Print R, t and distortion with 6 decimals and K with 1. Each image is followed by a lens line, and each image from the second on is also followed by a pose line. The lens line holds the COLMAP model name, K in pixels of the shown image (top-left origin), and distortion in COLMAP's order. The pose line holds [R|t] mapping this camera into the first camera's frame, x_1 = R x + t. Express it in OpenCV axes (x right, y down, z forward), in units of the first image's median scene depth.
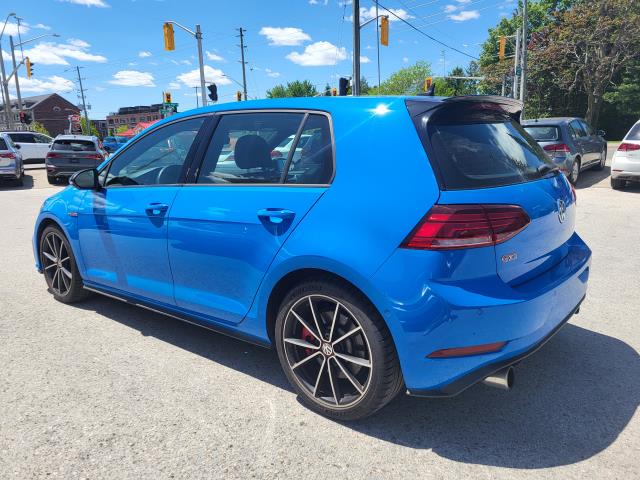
lens RADIAL K [[497.8, 0, 335.2], [0, 497.8, 240.9], [0, 0, 1]] dist [0.059638, -0.005752]
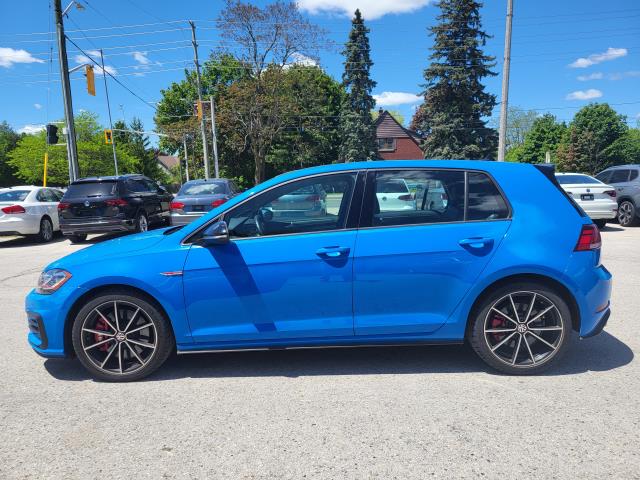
lens RADIAL K [[497.8, 0, 335.2], [0, 497.8, 240.9], [0, 0, 1]] dist [0.059638, -0.005752]
pose [[0.767174, -0.069325, 0.637681, -1.292584], [0.135398, 0.989244, -0.055348, -0.030575], [-0.626986, 0.128802, 0.768309, 0.154580]]
